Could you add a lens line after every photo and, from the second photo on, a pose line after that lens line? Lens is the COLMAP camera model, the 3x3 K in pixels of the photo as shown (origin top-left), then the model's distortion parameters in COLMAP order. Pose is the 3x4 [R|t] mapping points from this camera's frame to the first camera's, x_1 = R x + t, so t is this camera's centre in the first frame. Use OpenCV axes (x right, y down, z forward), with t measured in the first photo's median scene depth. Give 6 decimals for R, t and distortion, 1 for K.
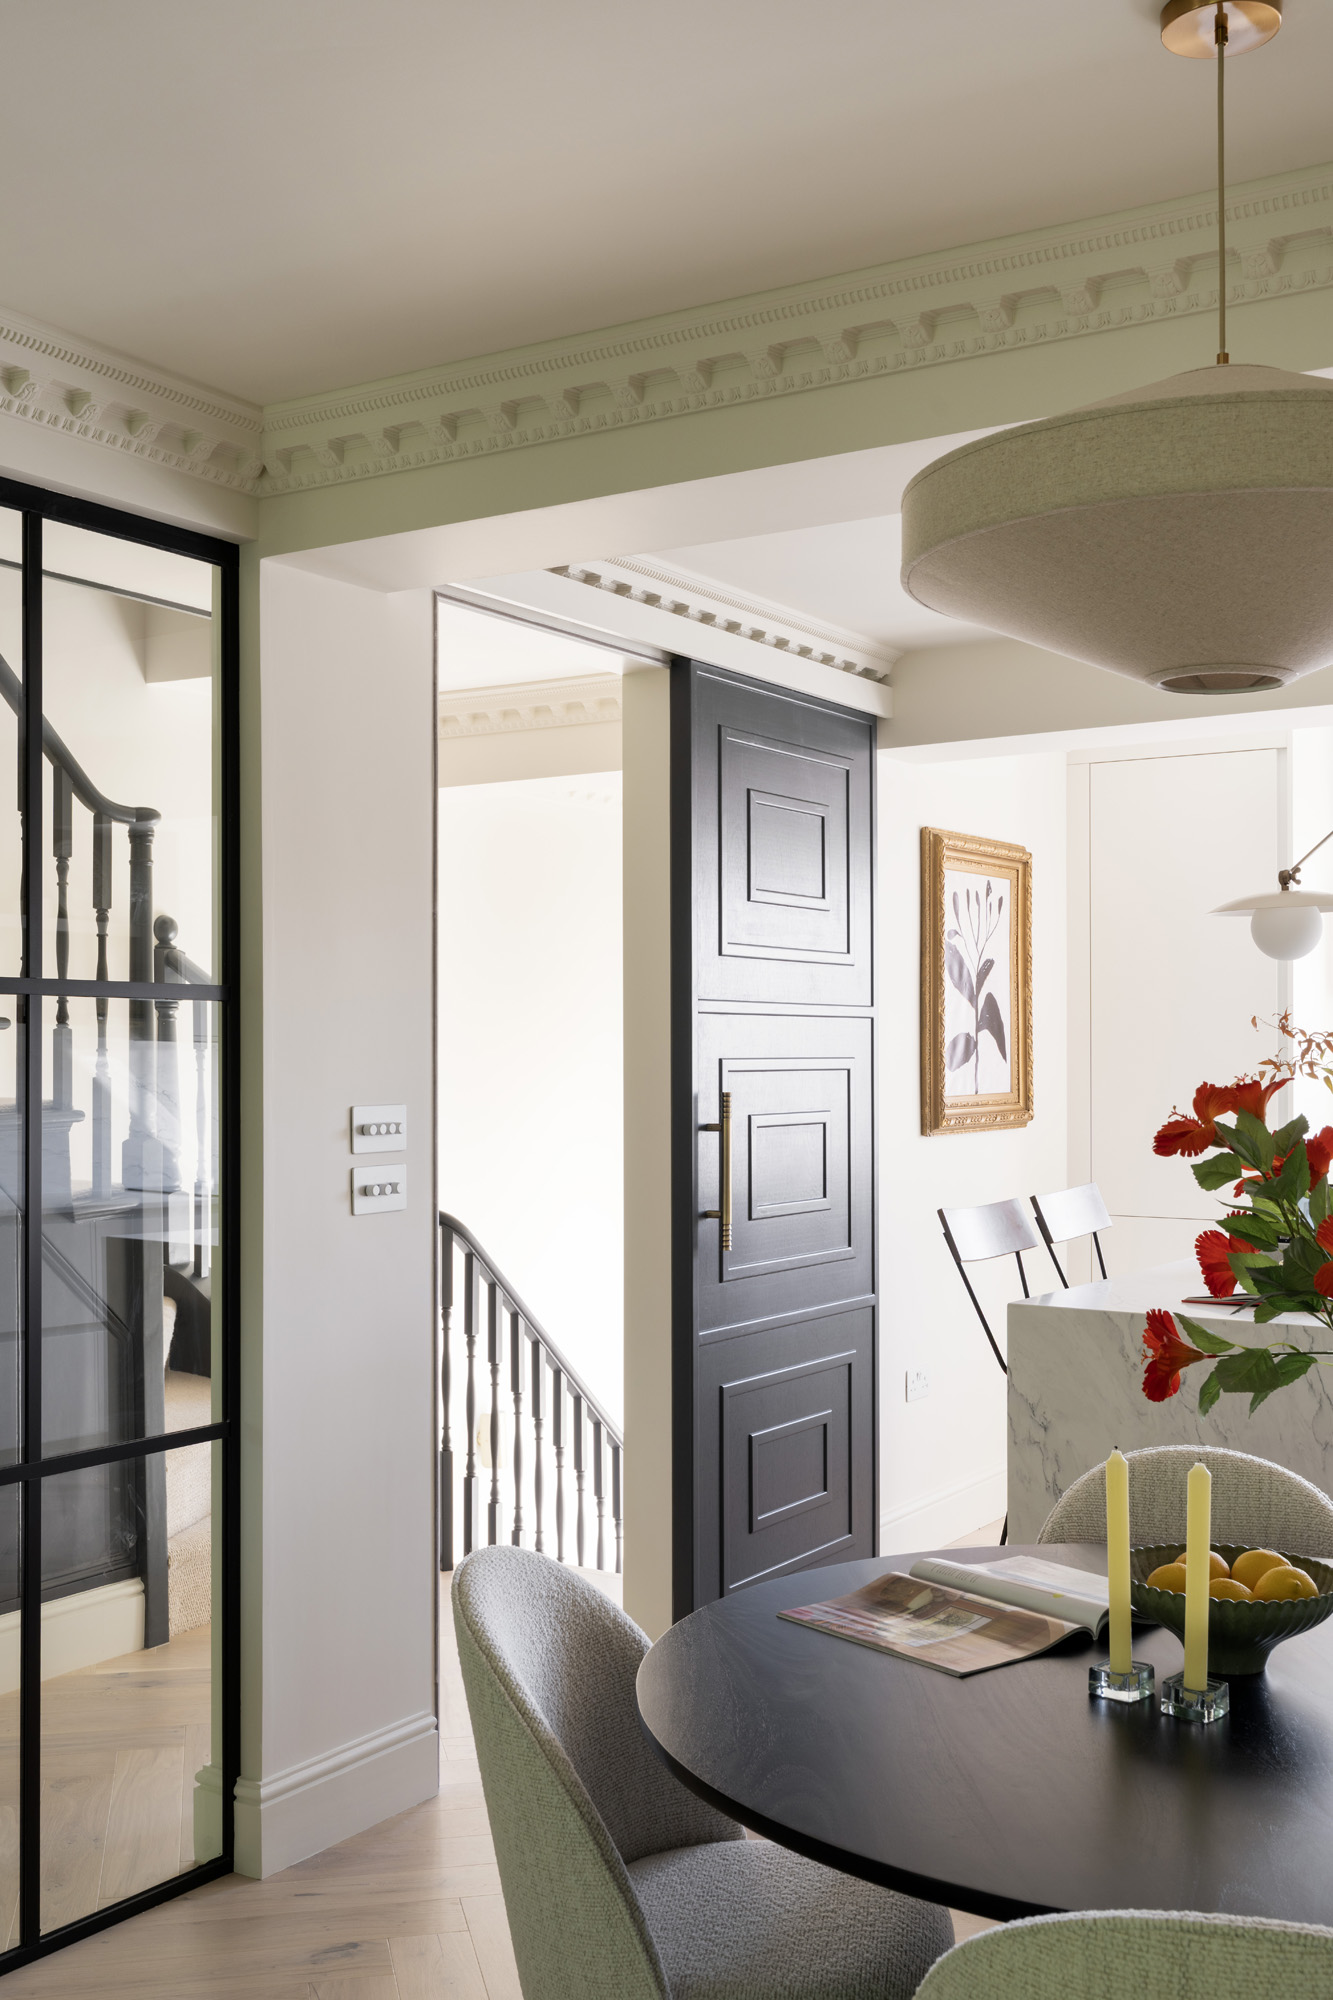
lens RADIAL K [[2017.2, 0, 656.1], [0, 2017.2, 1030.6], [0, 0, 1]] dist [-0.000857, 0.005200]
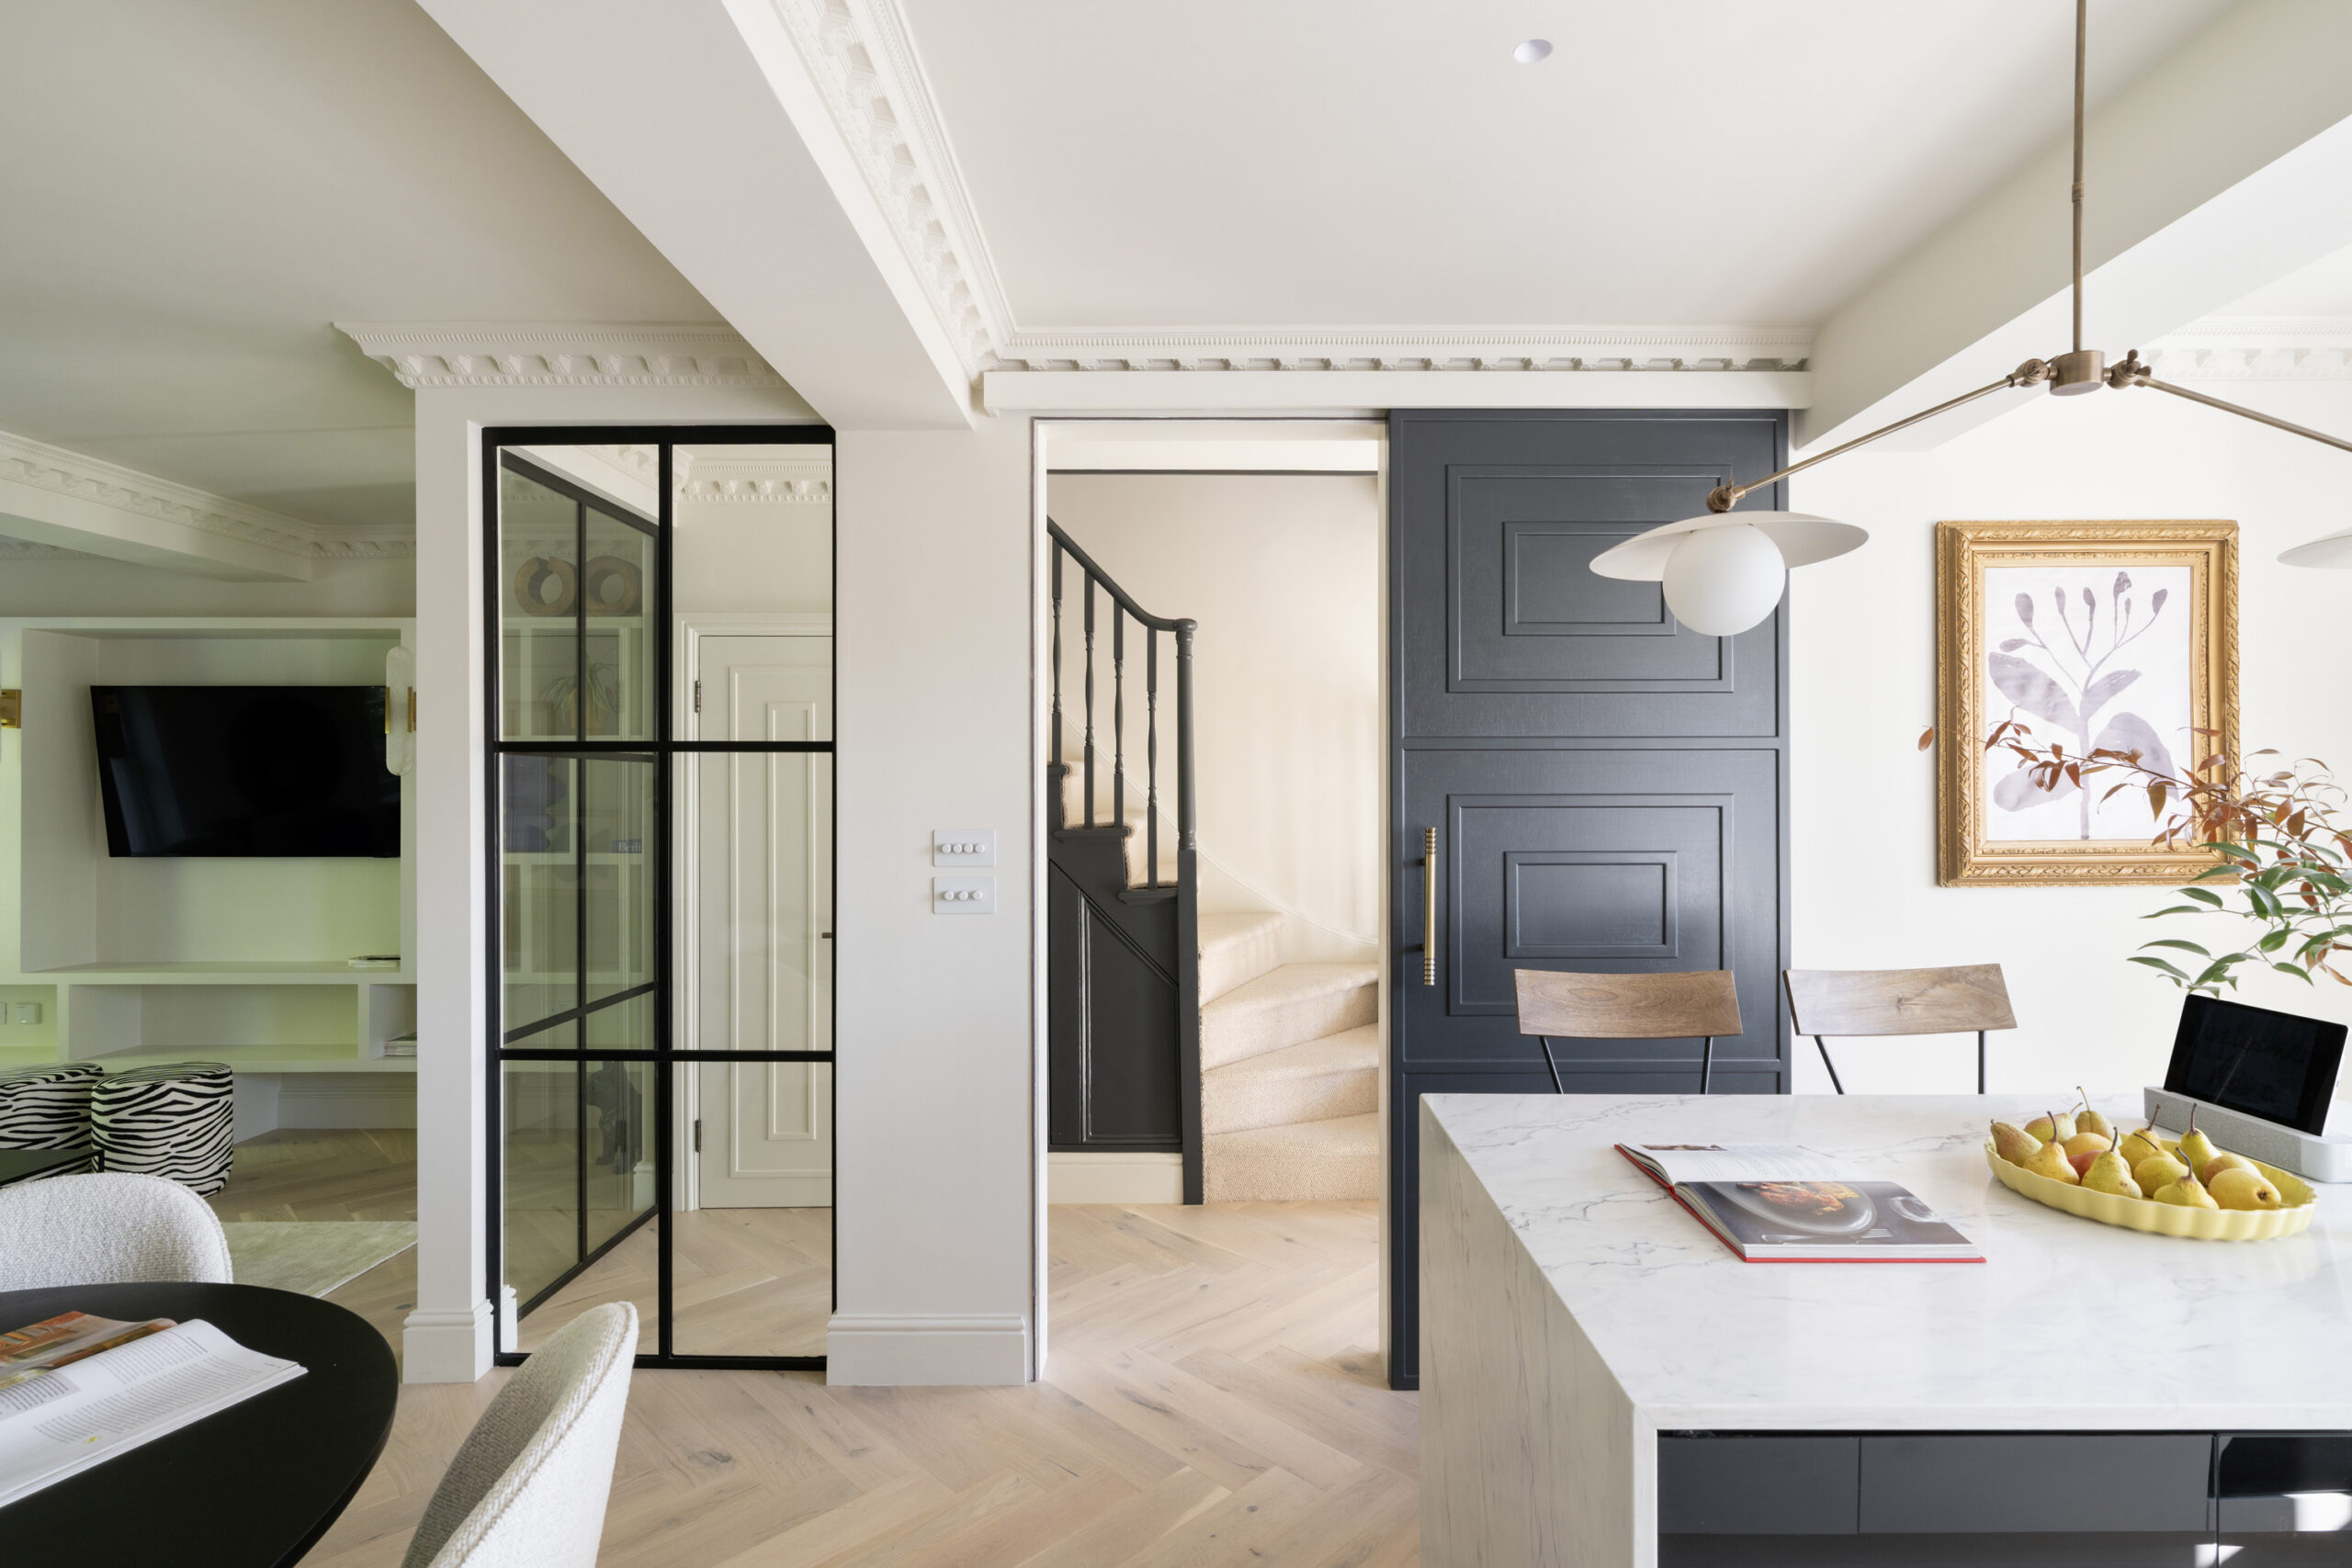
lens RADIAL K [[1135.3, 0, 1221.7], [0, 1135.3, 789.2], [0, 0, 1]] dist [-0.003673, 0.001715]
pose [[0.547120, -0.002183, -0.837051, 0.434301], [0.009331, 0.999950, 0.003491, 0.007927], [0.837002, -0.009721, 0.547113, 0.575612]]
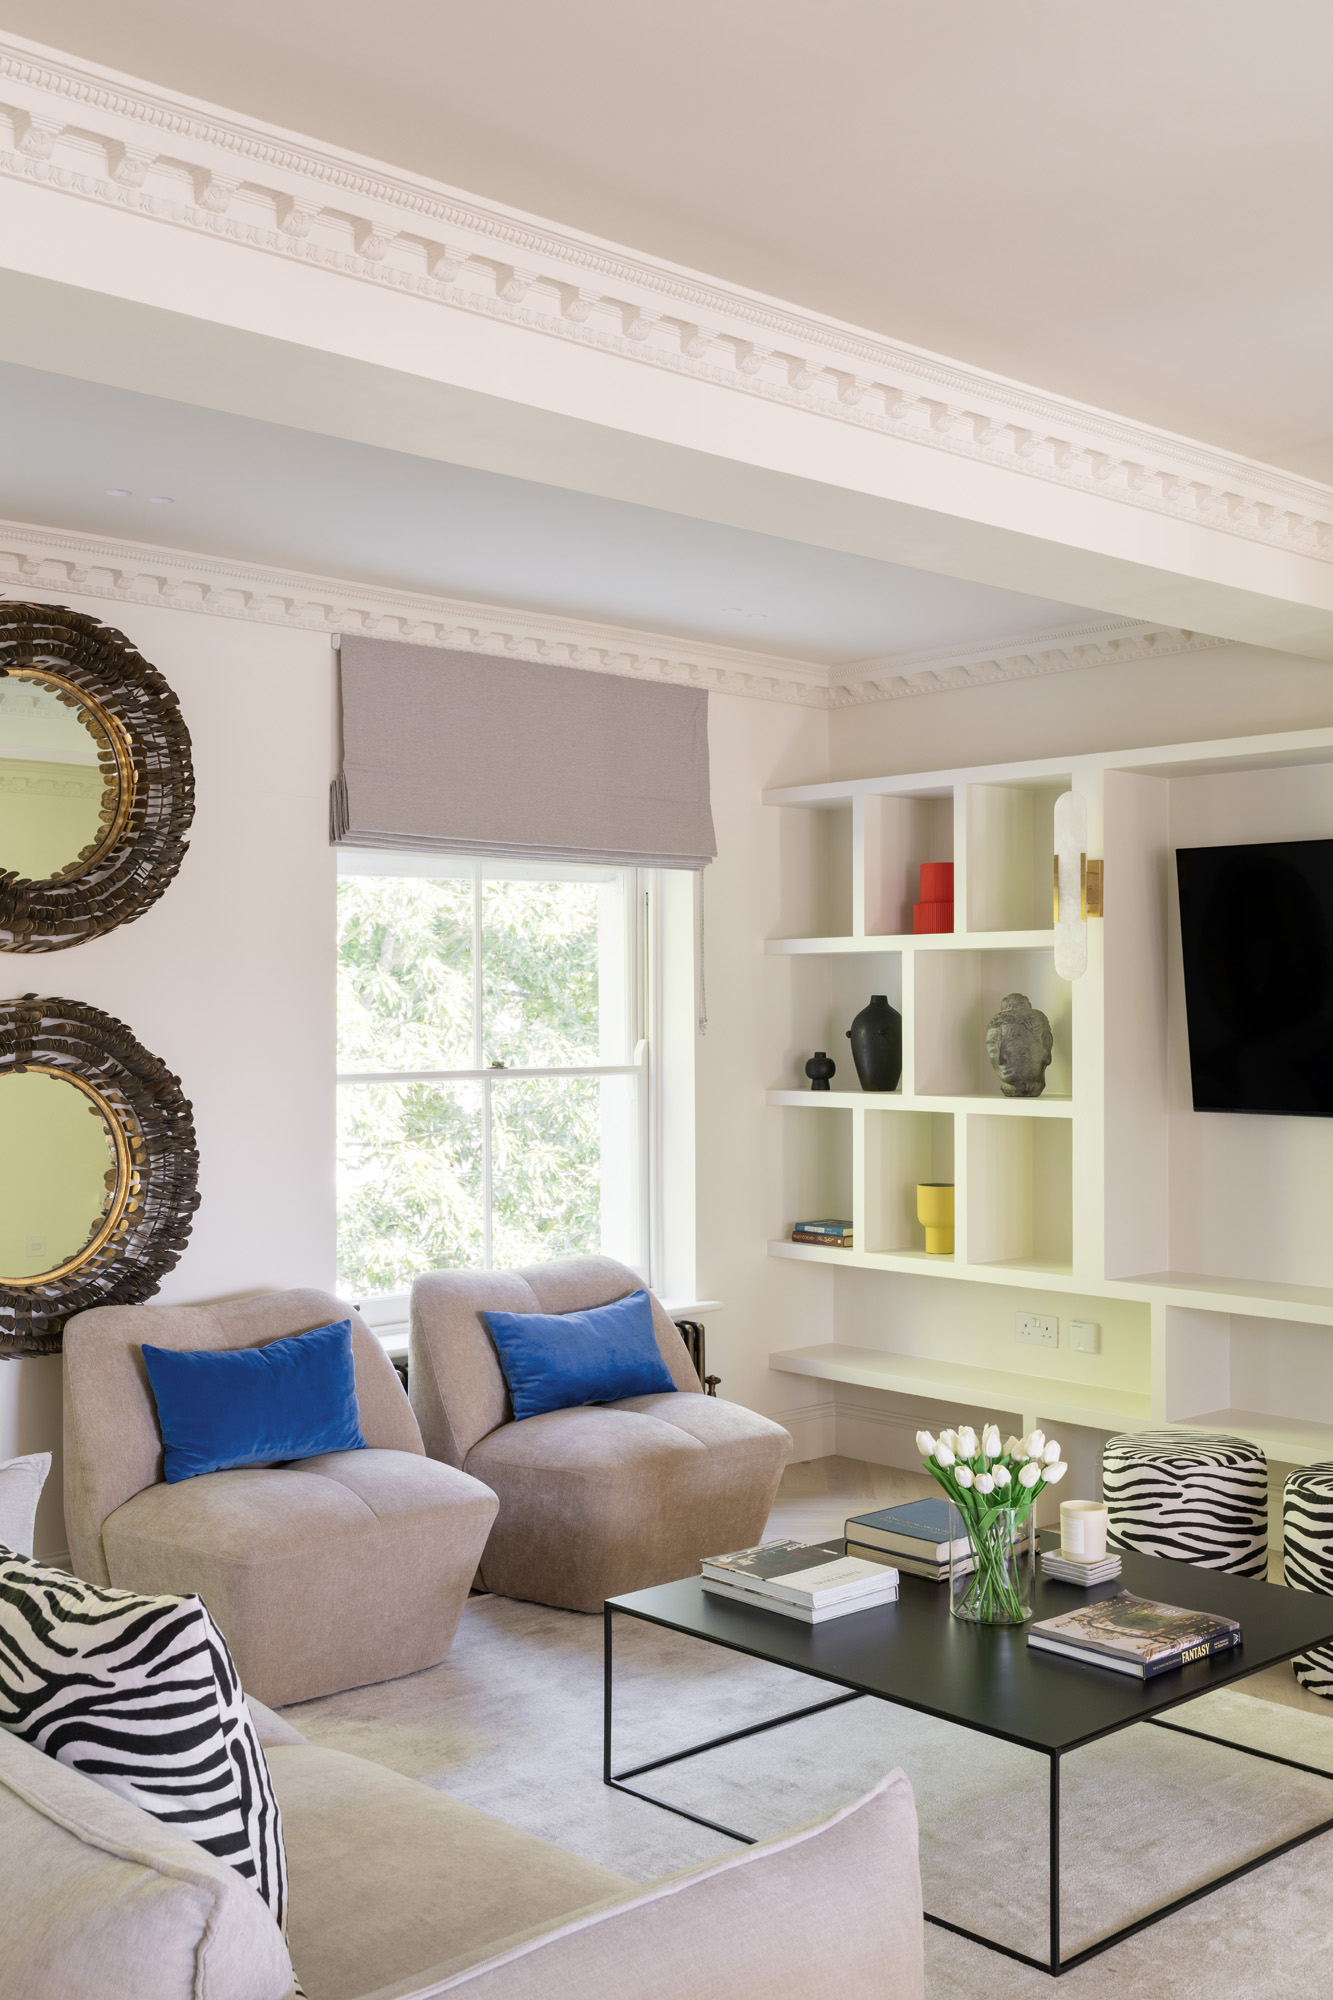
lens RADIAL K [[2004.8, 0, 662.8], [0, 2004.8, 970.8], [0, 0, 1]] dist [-0.001609, -0.003495]
pose [[-0.254776, -0.018293, -0.966827, 0.258250], [0.012231, 0.999680, -0.022137, 0.003456], [0.966923, -0.017465, -0.254471, 0.312867]]
